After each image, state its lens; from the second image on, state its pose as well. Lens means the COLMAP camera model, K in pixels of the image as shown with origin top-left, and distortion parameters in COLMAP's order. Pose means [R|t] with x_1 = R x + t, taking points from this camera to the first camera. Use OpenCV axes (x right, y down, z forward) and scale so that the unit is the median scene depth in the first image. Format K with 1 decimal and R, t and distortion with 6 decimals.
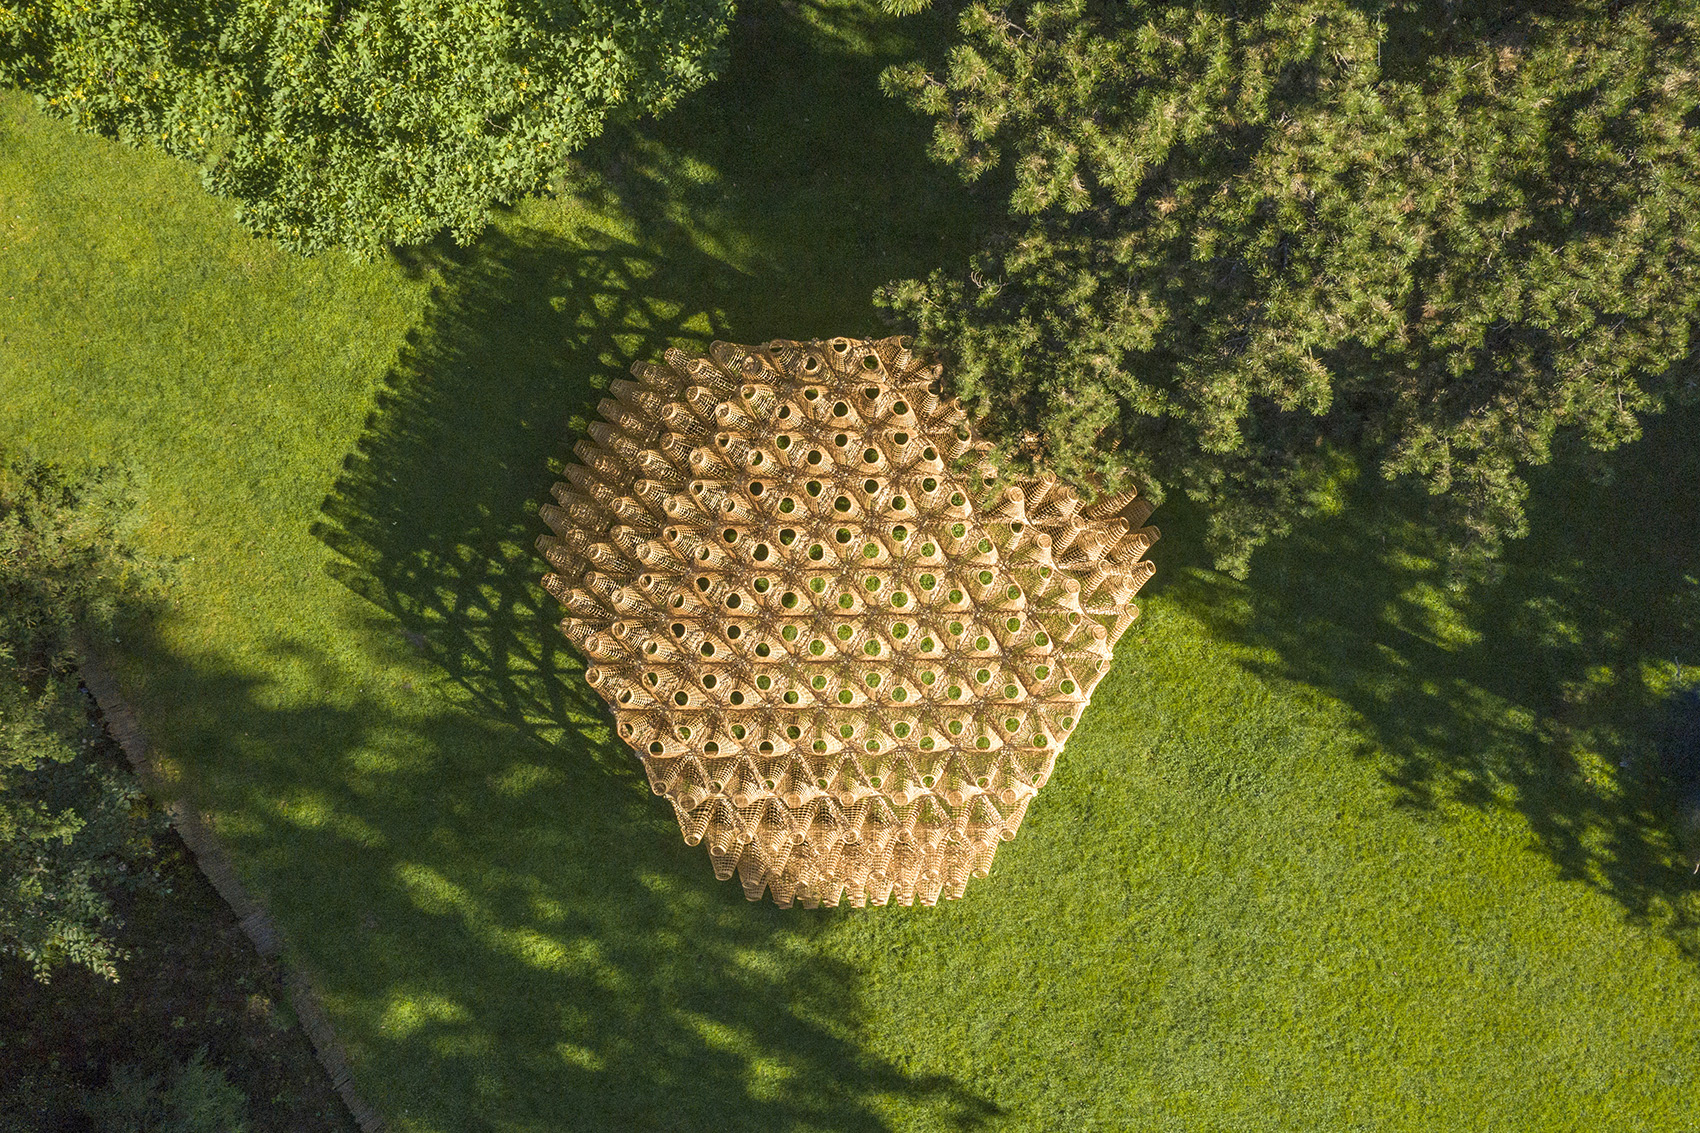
lens RADIAL K [[1372.5, 0, 850.9], [0, 1372.5, 568.5], [0, 0, 1]] dist [-0.000796, -0.000106]
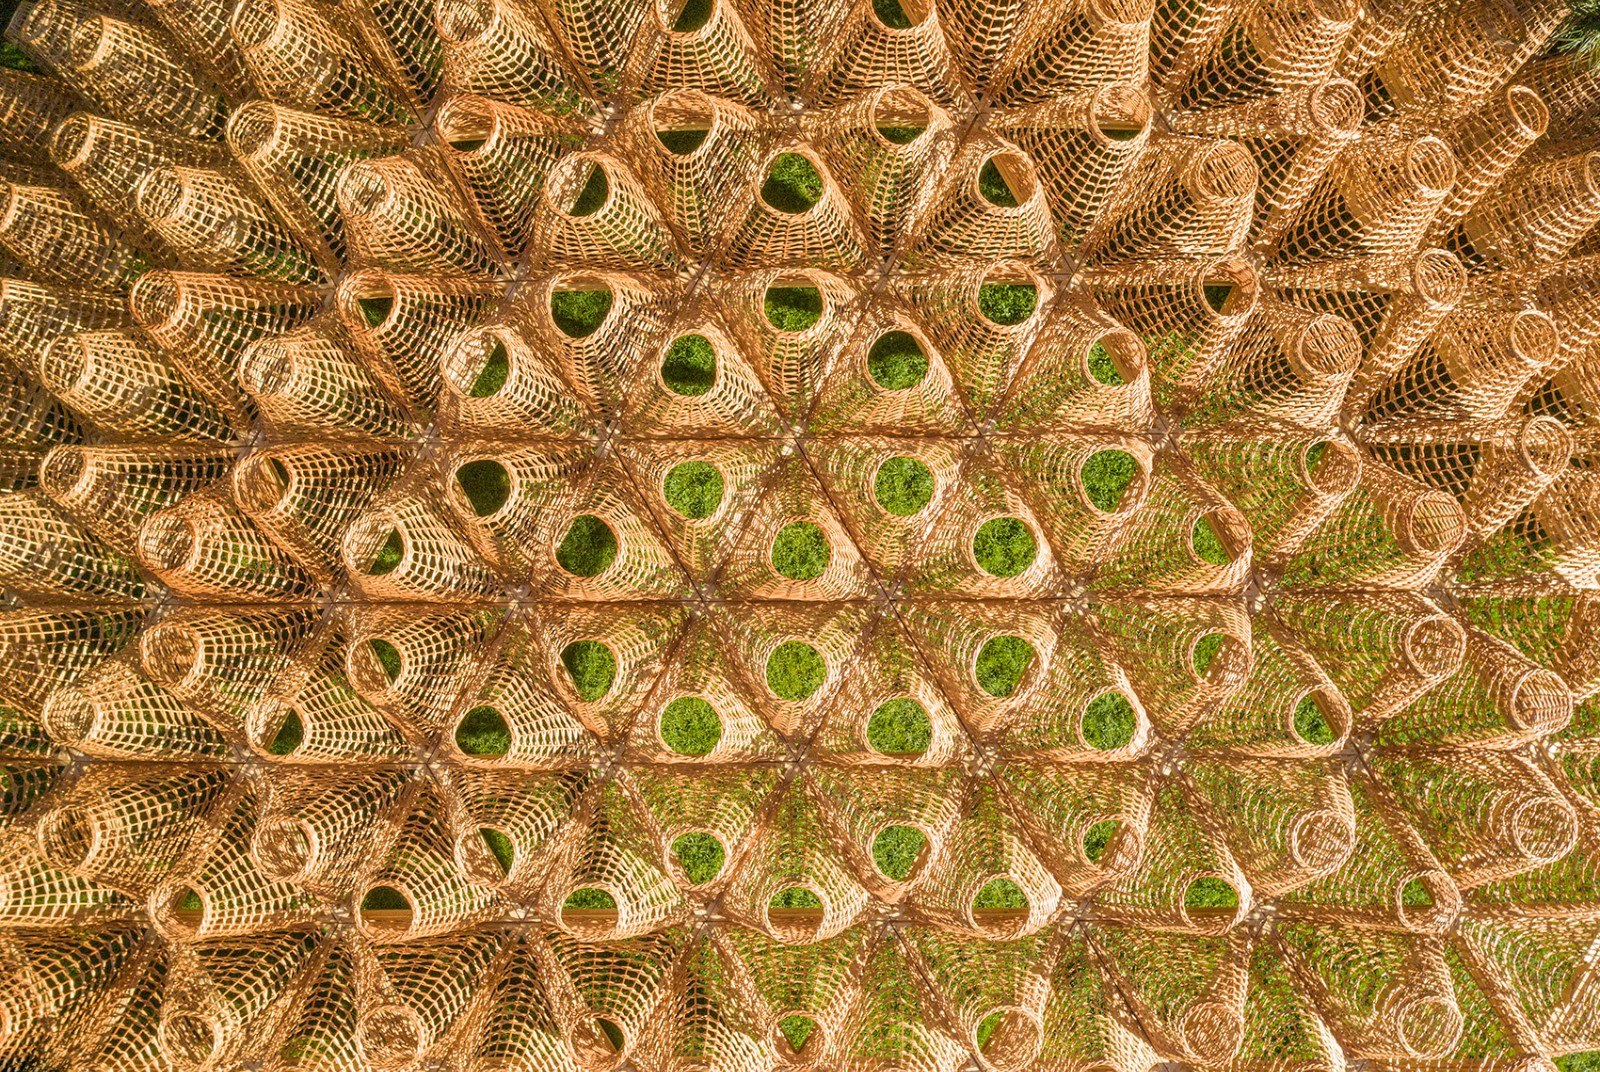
lens RADIAL K [[1291.8, 0, 799.7], [0, 1291.8, 537.4], [0, 0, 1]] dist [-0.000796, -0.000106]
pose [[0.999215, 0.008580, 0.038675, -0.013128], [-0.008981, 0.999908, 0.010192, 0.018334], [-0.038584, -0.010532, 0.999200, 0.742987]]
